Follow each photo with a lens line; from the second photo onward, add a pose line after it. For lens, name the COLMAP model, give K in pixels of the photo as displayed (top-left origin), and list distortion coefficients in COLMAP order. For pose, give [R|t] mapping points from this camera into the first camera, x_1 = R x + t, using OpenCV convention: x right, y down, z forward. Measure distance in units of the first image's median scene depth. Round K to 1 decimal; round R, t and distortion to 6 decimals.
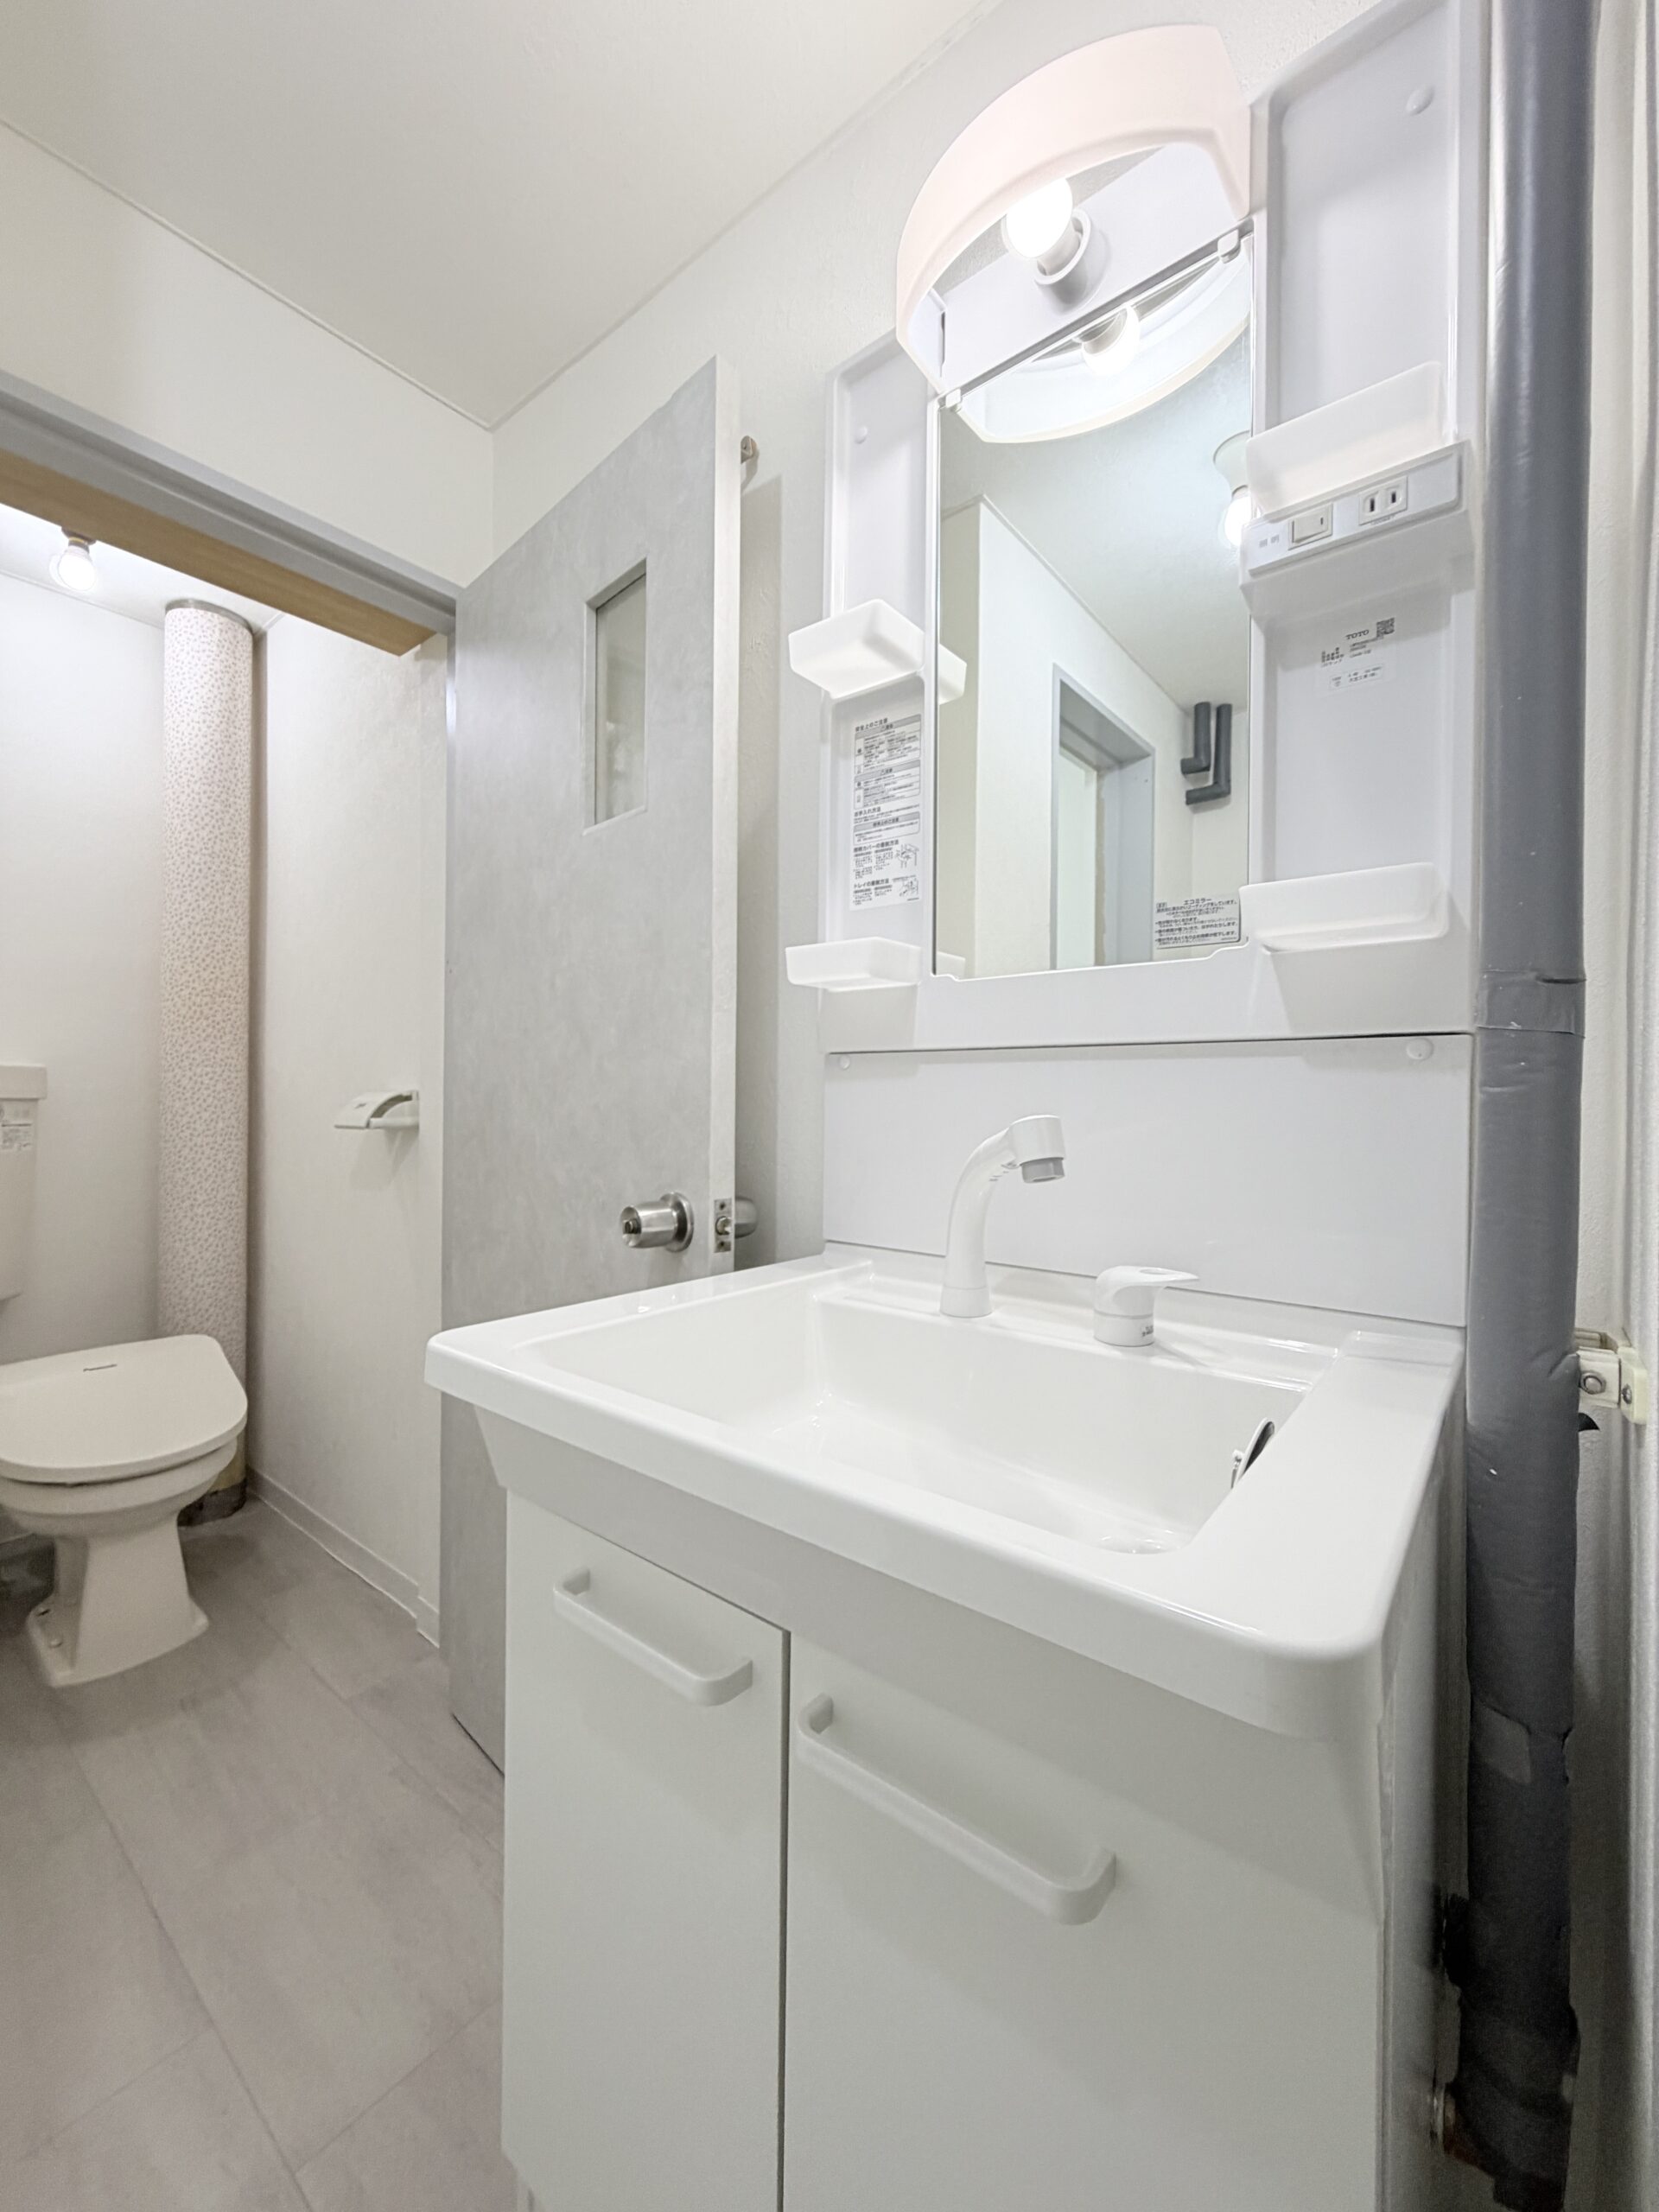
lens RADIAL K [[885.7, 0, 823.2], [0, 885.7, 1102.9], [0, 0, 1]] dist [0.001114, -0.000479]
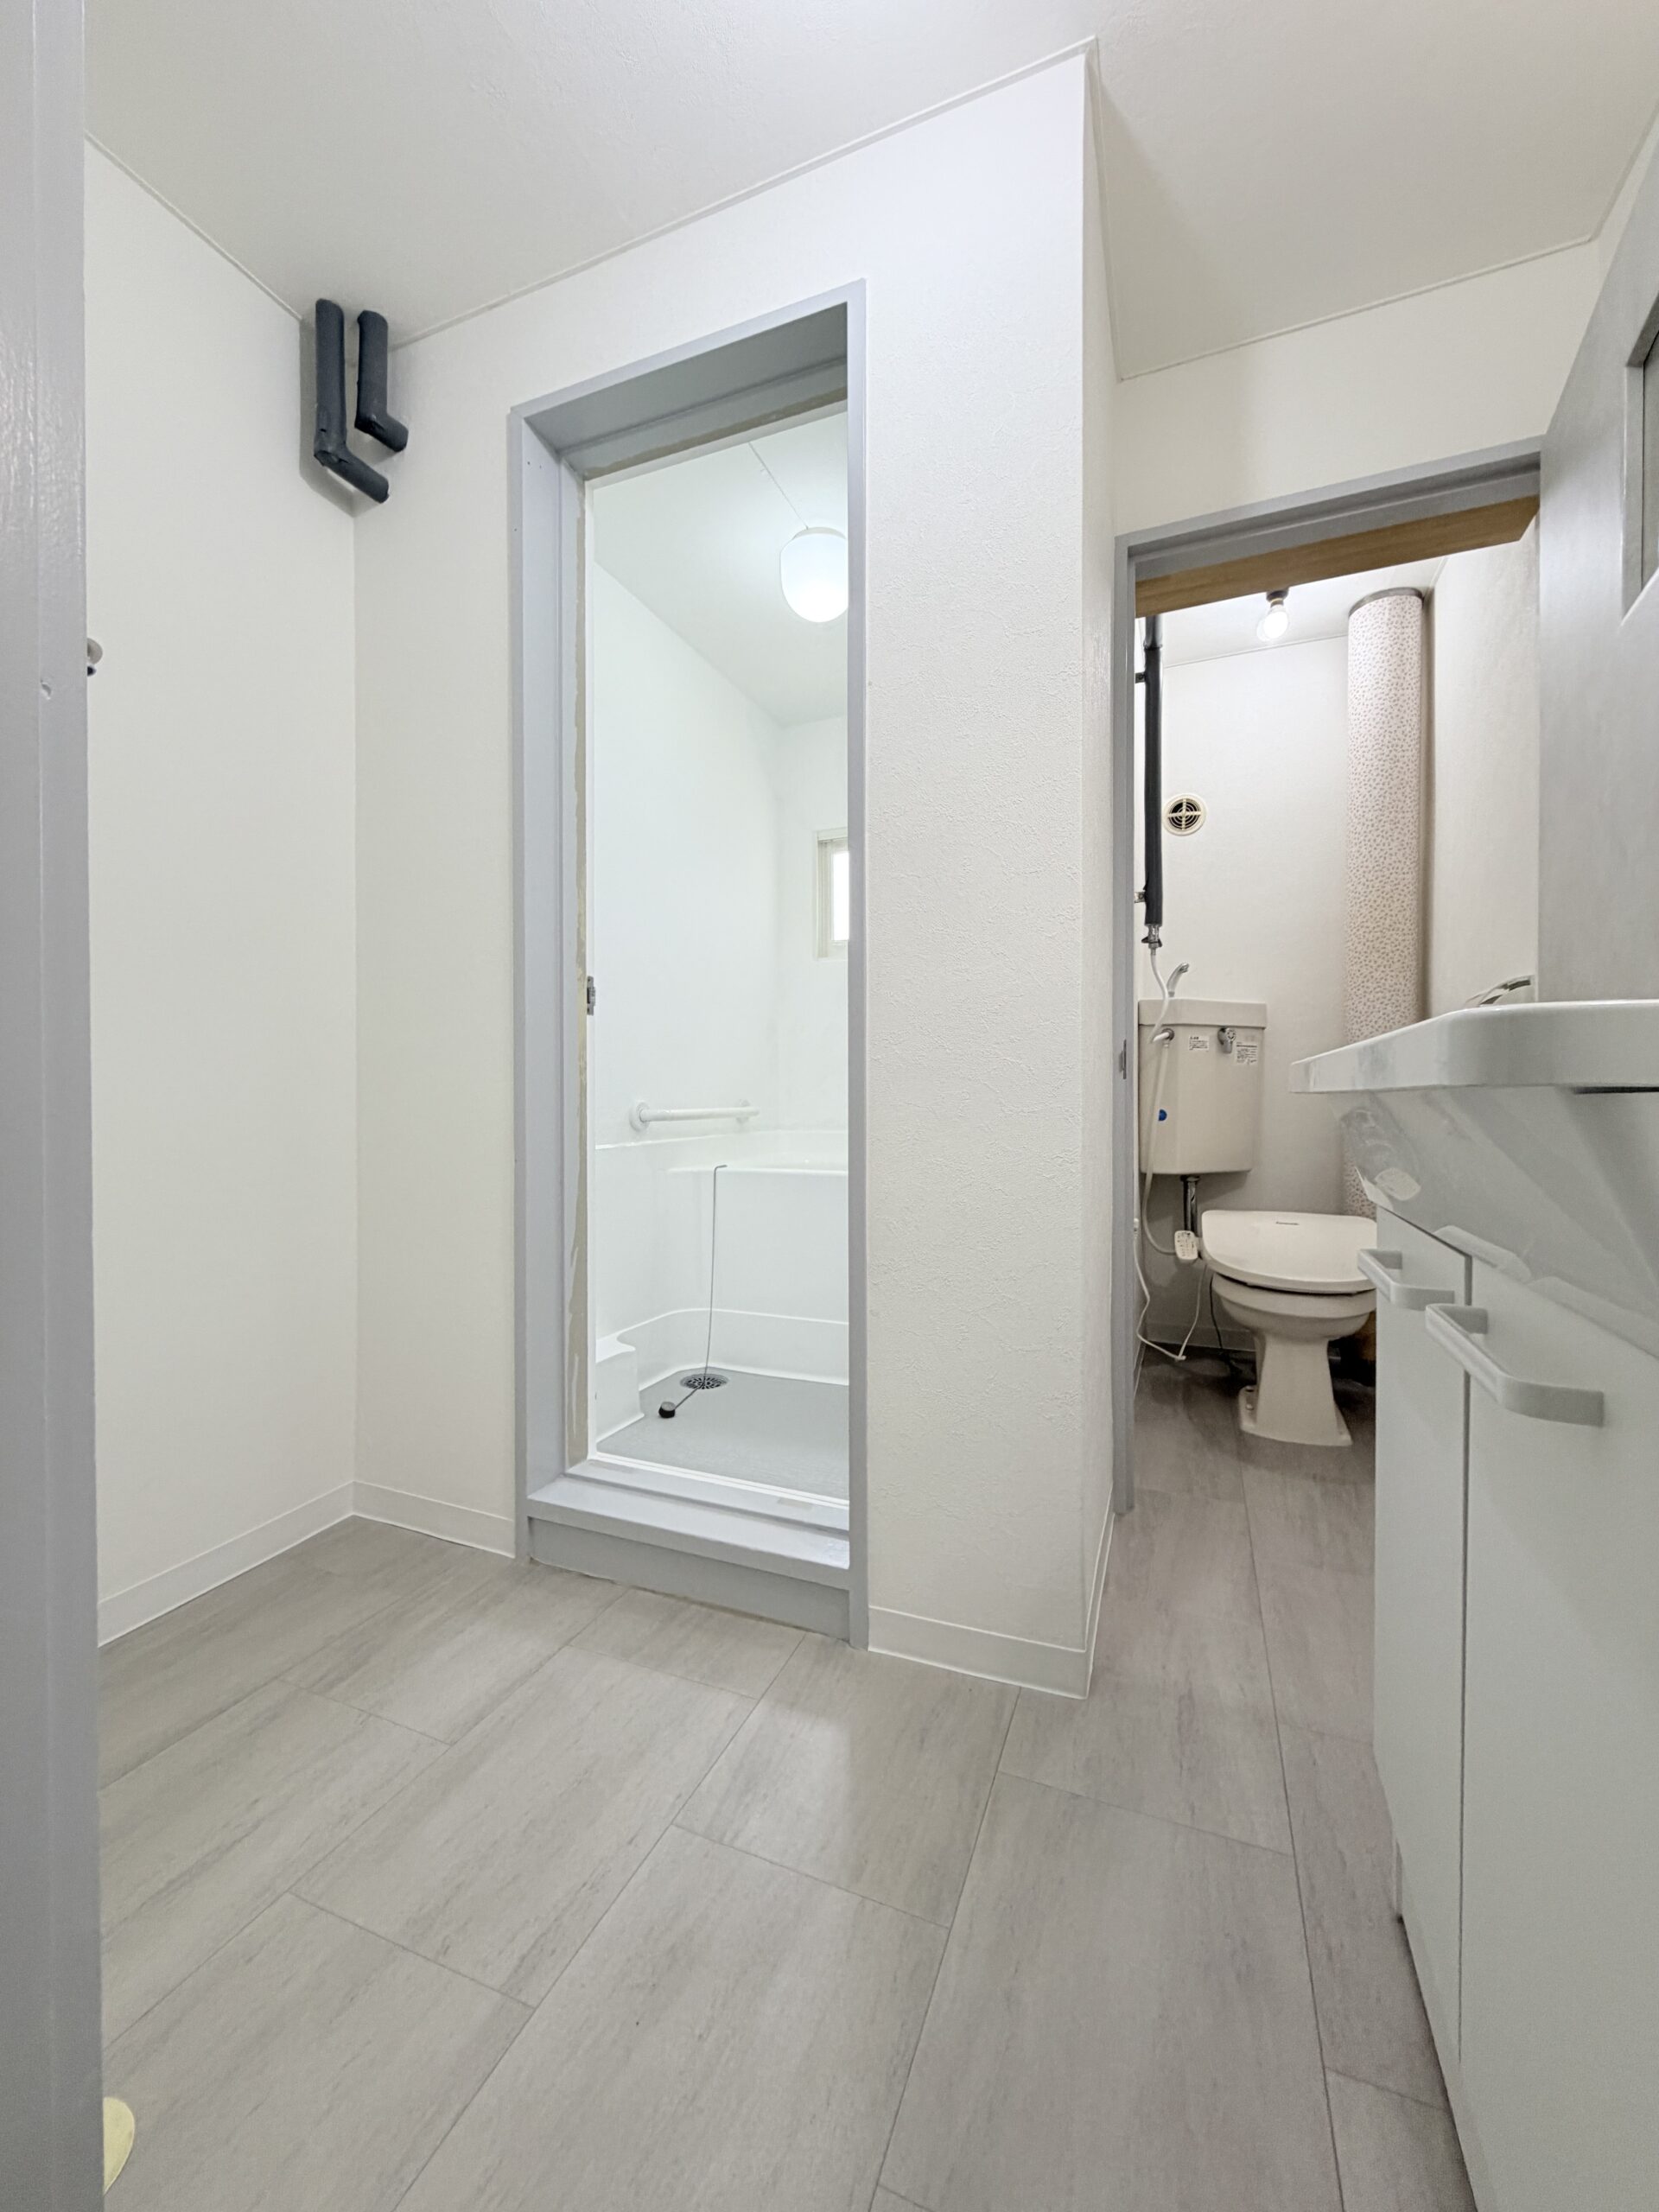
lens RADIAL K [[885.7, 0, 823.6], [0, 885.7, 1110.3], [0, 0, 1]] dist [0.001114, -0.000479]
pose [[0.278965, 0.002742, -0.960297, 0.254814], [-0.003319, 0.999993, 0.001891, 0.133426], [0.960296, 0.002660, 0.278972, -0.024739]]
